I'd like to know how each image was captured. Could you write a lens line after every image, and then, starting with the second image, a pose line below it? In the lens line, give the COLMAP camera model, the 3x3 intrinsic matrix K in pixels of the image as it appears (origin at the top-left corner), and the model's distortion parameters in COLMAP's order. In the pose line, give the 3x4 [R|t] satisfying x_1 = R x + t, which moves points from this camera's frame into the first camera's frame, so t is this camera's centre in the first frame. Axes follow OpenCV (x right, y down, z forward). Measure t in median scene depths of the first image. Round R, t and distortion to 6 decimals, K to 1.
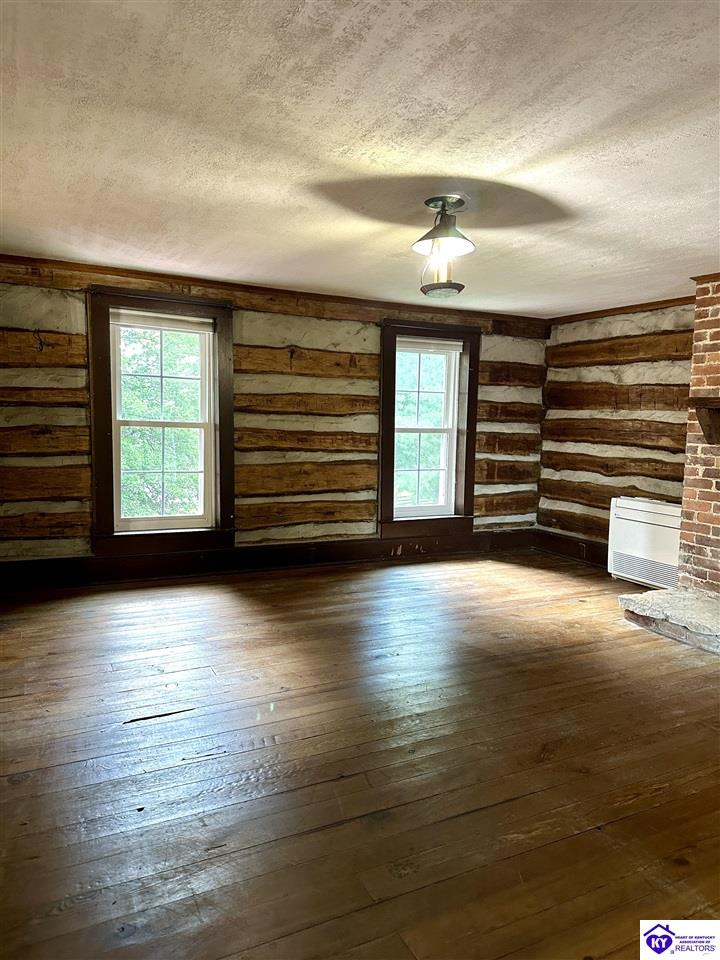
lens RADIAL K [[679.7, 0, 351.8], [0, 679.7, 484.8], [0, 0, 1]] dist [0.053798, -0.052231]
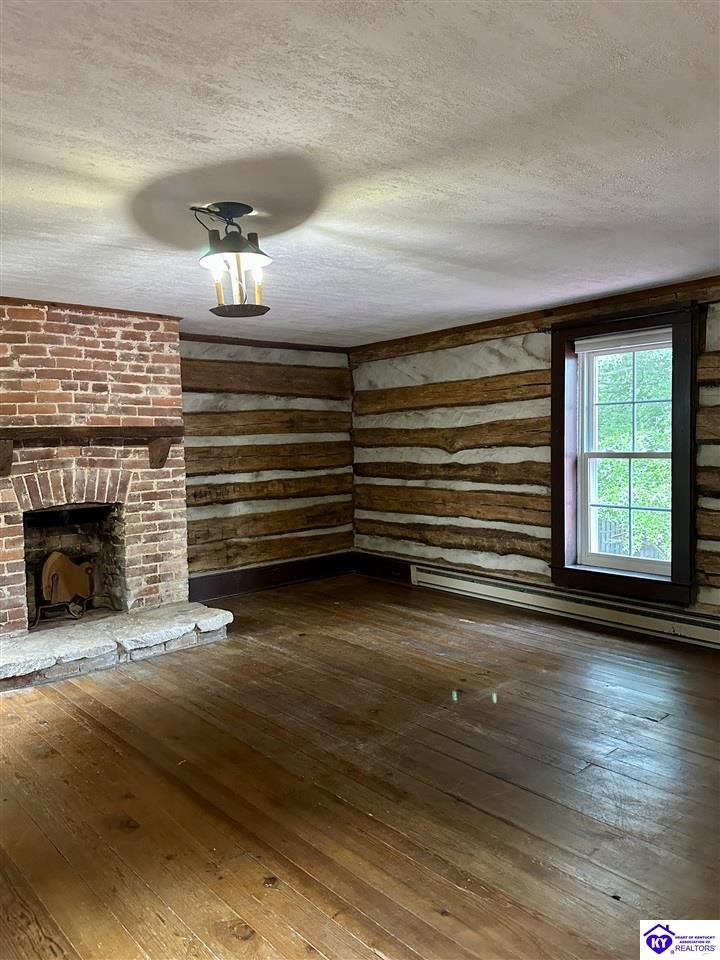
lens RADIAL K [[720.2, 0, 362.7], [0, 720.2, 454.5], [0, 0, 1]] dist [0.047590, -0.065737]
pose [[-0.270020, -0.039106, 0.962060, -0.800824], [0.128109, 0.988832, 0.076150, -0.143769], [-0.954294, 0.143811, -0.261994, 1.097609]]
